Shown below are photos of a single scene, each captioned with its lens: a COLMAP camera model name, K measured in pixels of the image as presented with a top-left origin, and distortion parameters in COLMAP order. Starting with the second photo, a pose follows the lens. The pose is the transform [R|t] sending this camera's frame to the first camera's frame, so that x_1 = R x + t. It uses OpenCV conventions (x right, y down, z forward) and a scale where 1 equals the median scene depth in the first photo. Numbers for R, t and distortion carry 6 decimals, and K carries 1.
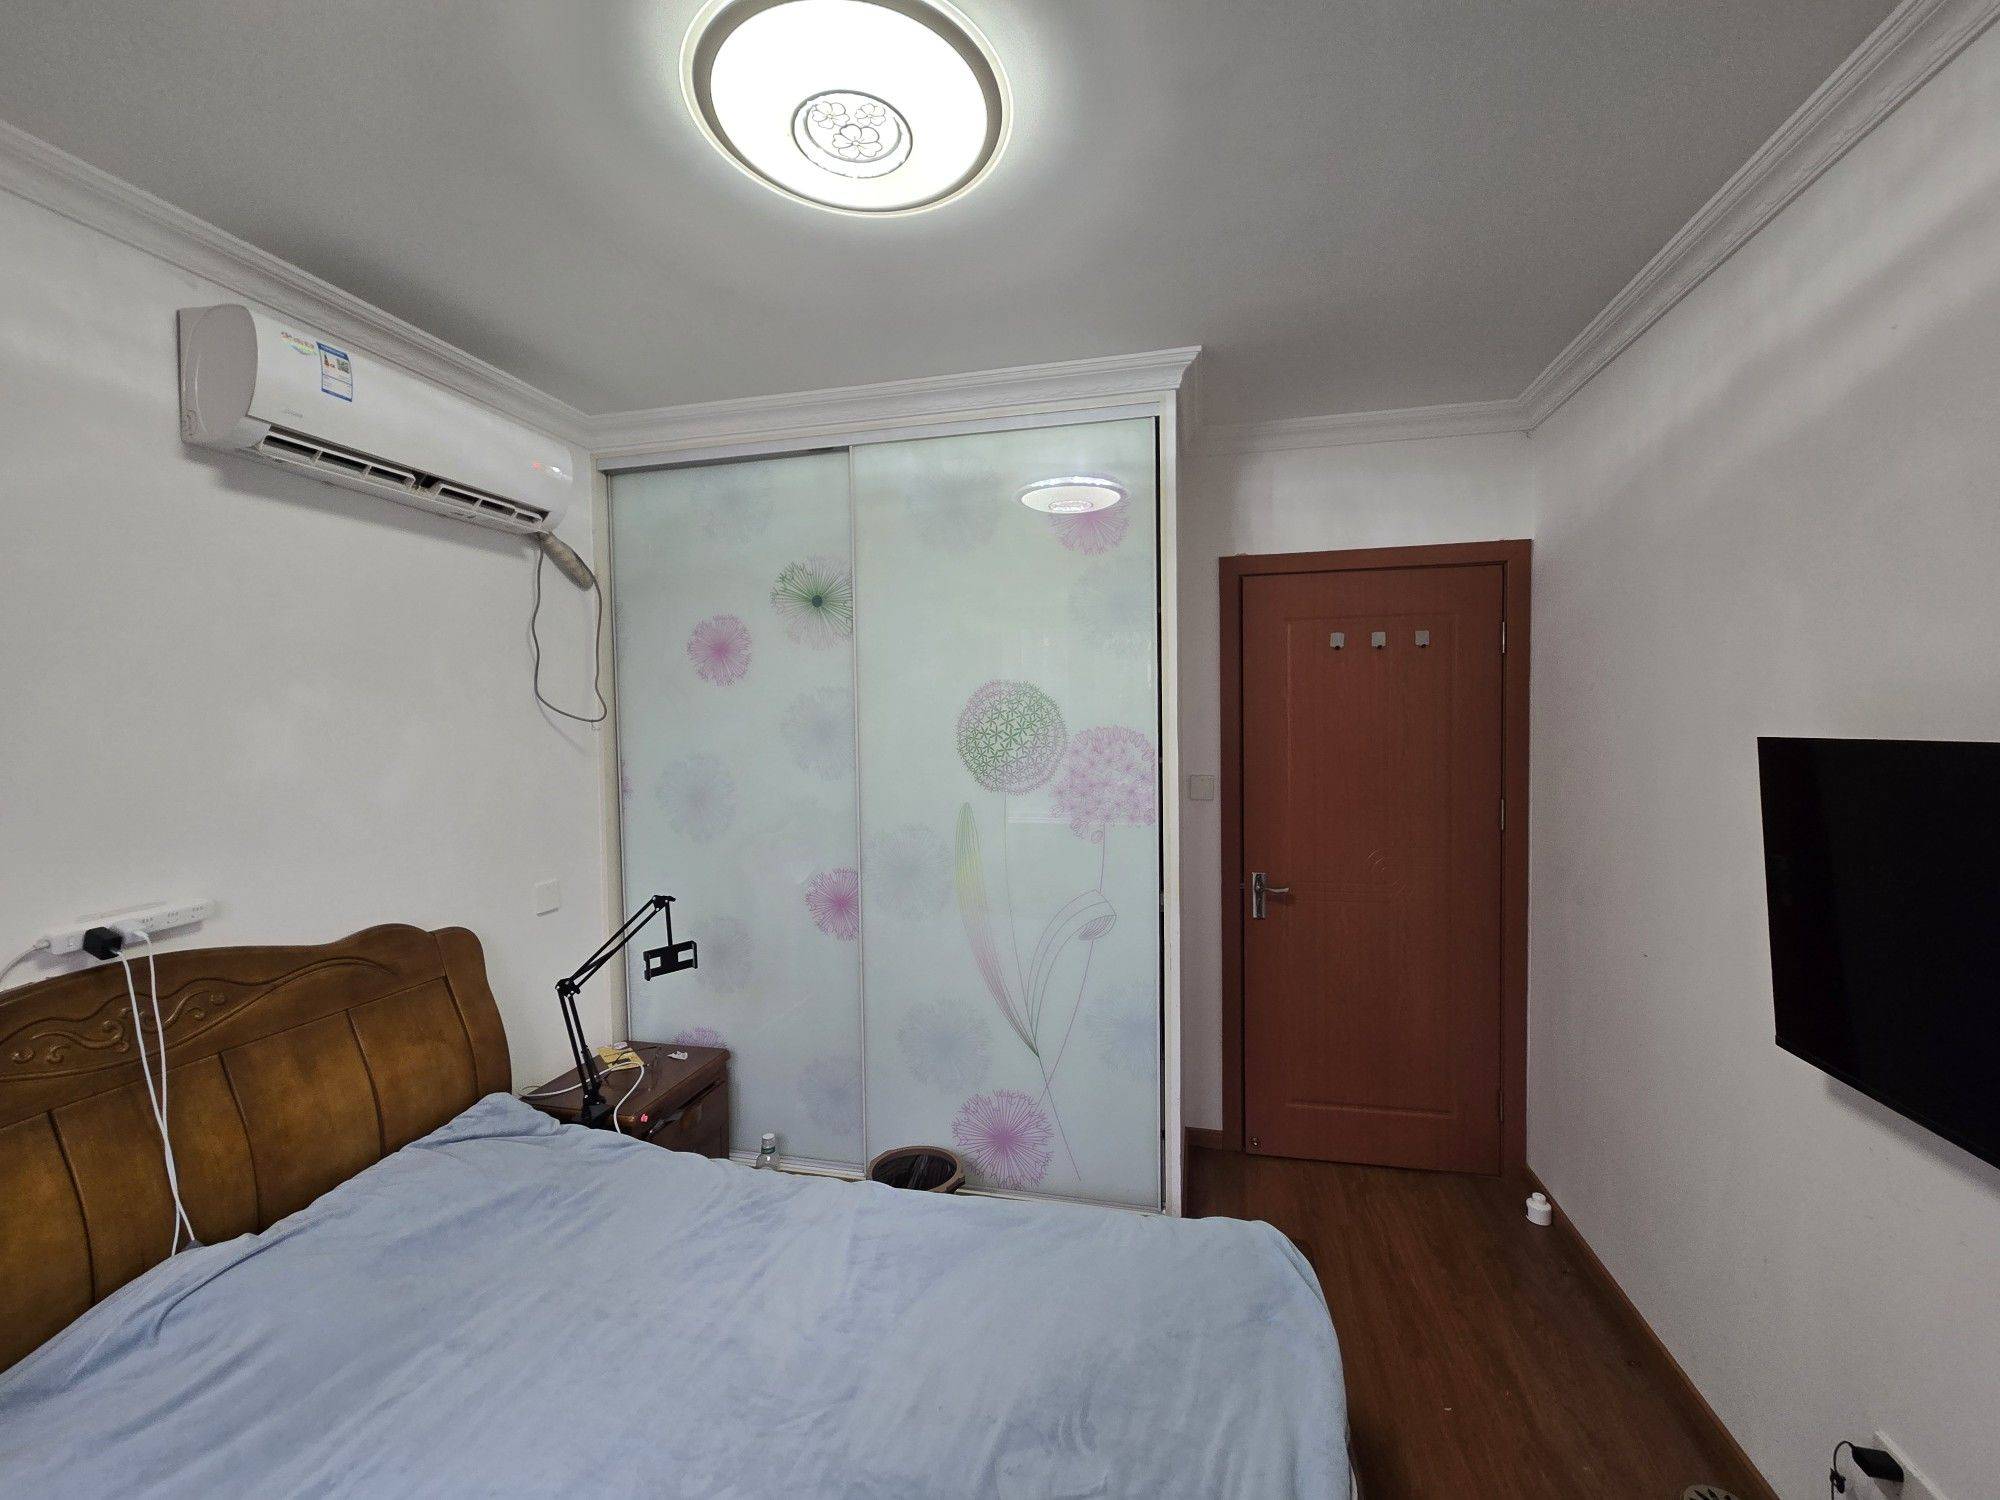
lens RADIAL K [[819.5, 0, 1000.0], [0, 819.5, 750.0], [0, 0, 1]] dist [-0.000322, -0.000068]
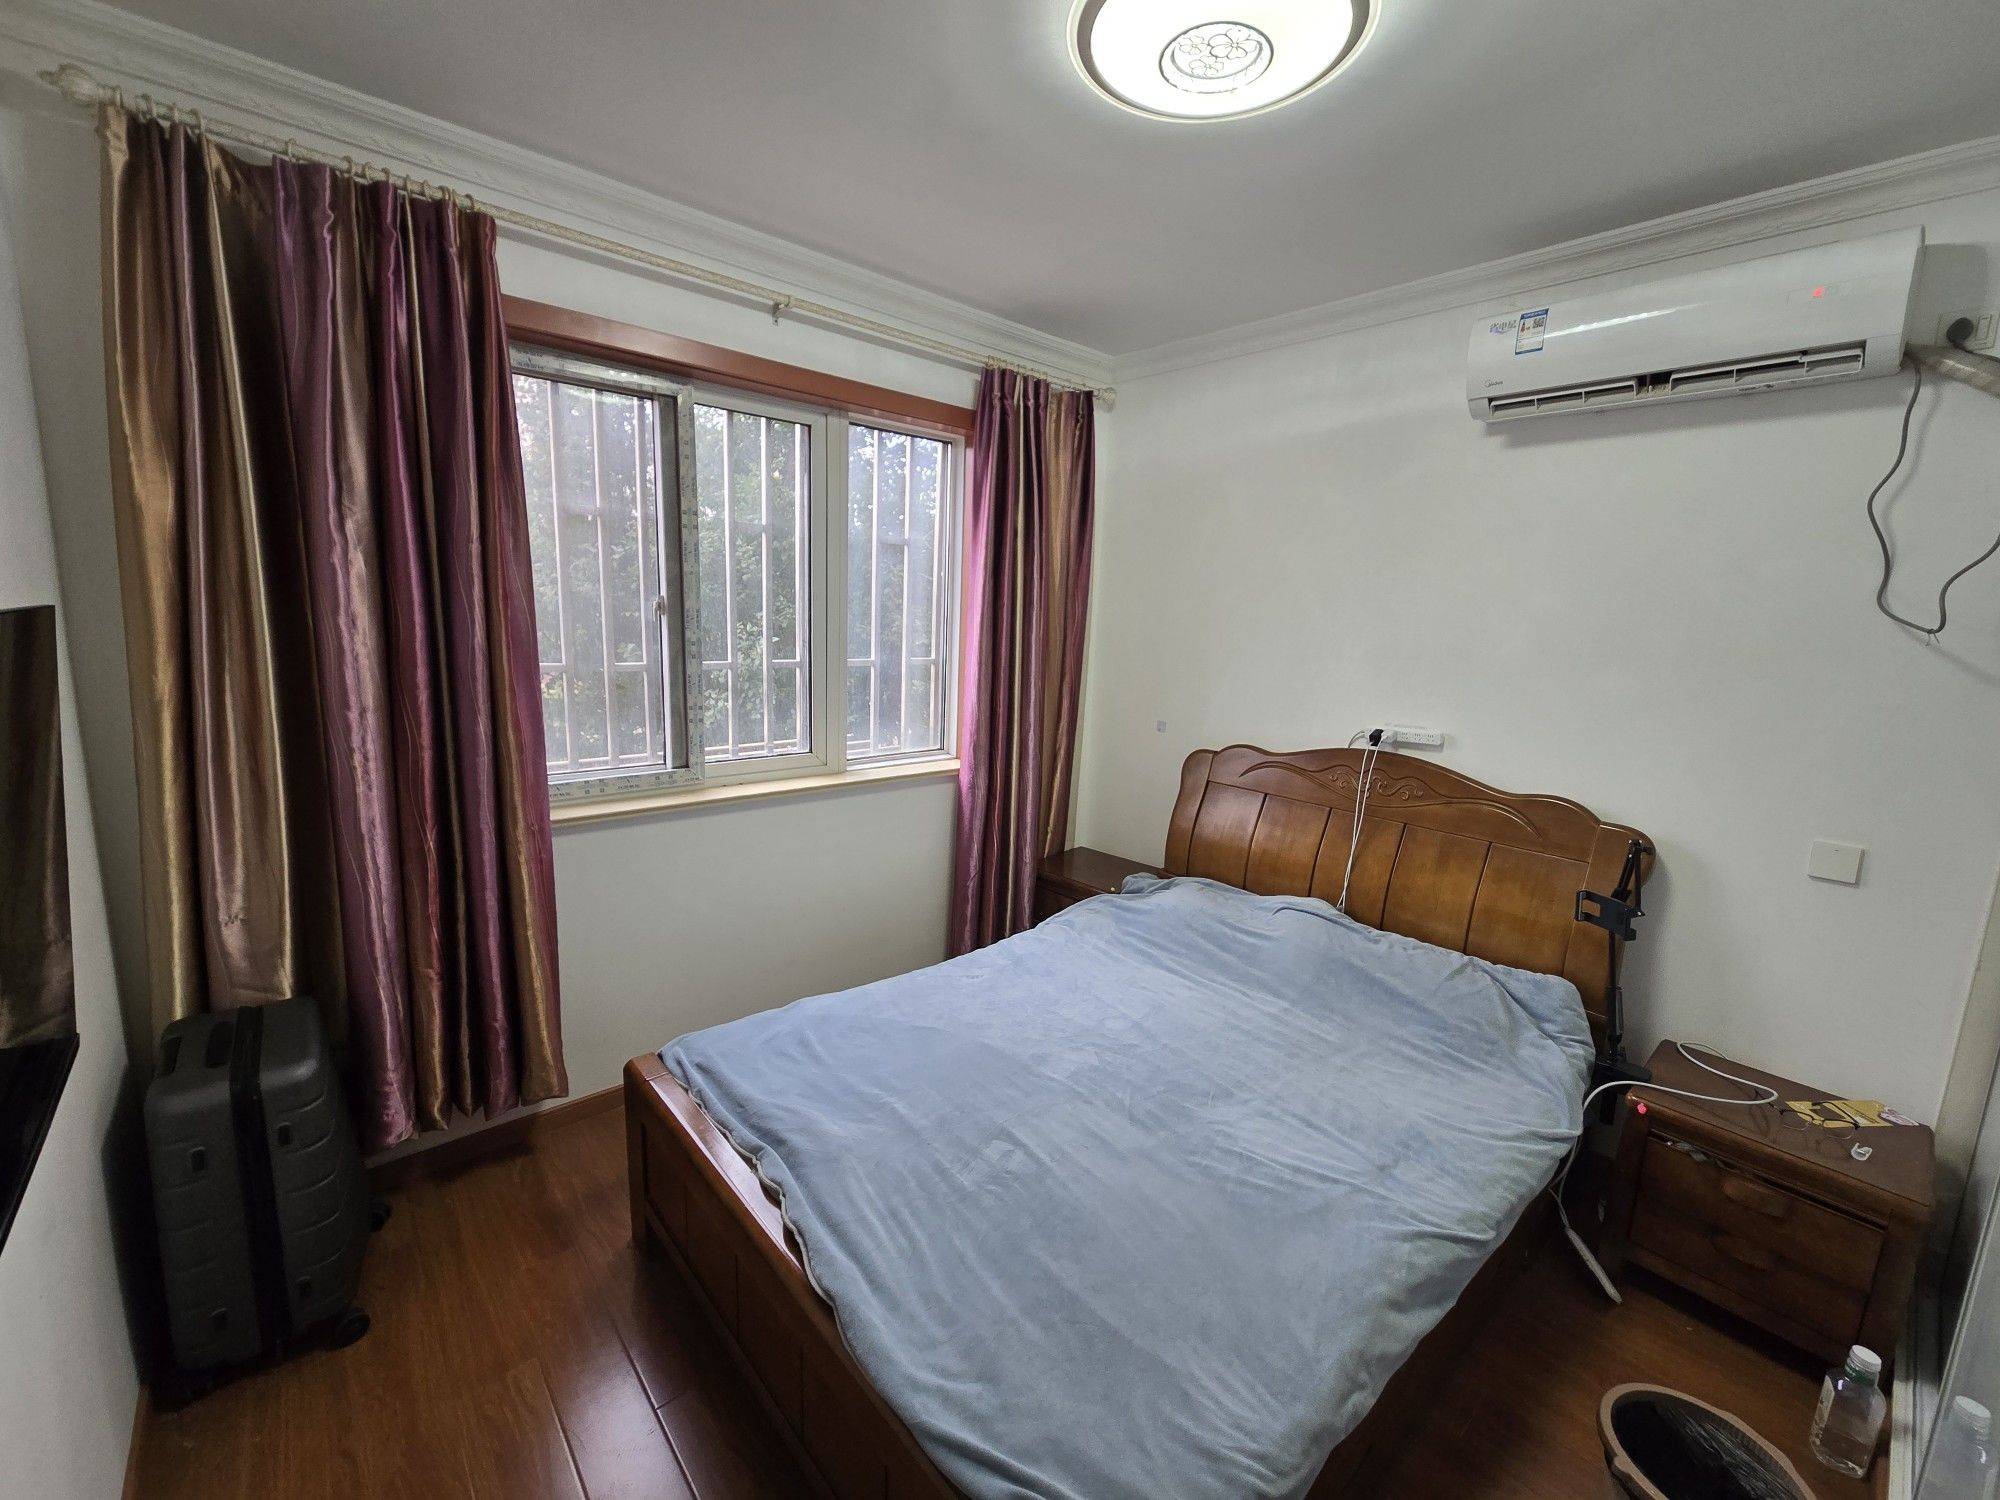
lens RADIAL K [[819.5, 0, 1000.0], [0, 819.5, 750.0], [0, 0, 1]] dist [-0.000322, -0.000068]
pose [[-0.574936, 0.132912, -0.807331, 0.748658], [-0.057824, 0.977650, 0.202131, -0.049062], [0.816153, 0.162896, -0.554400, 1.159678]]
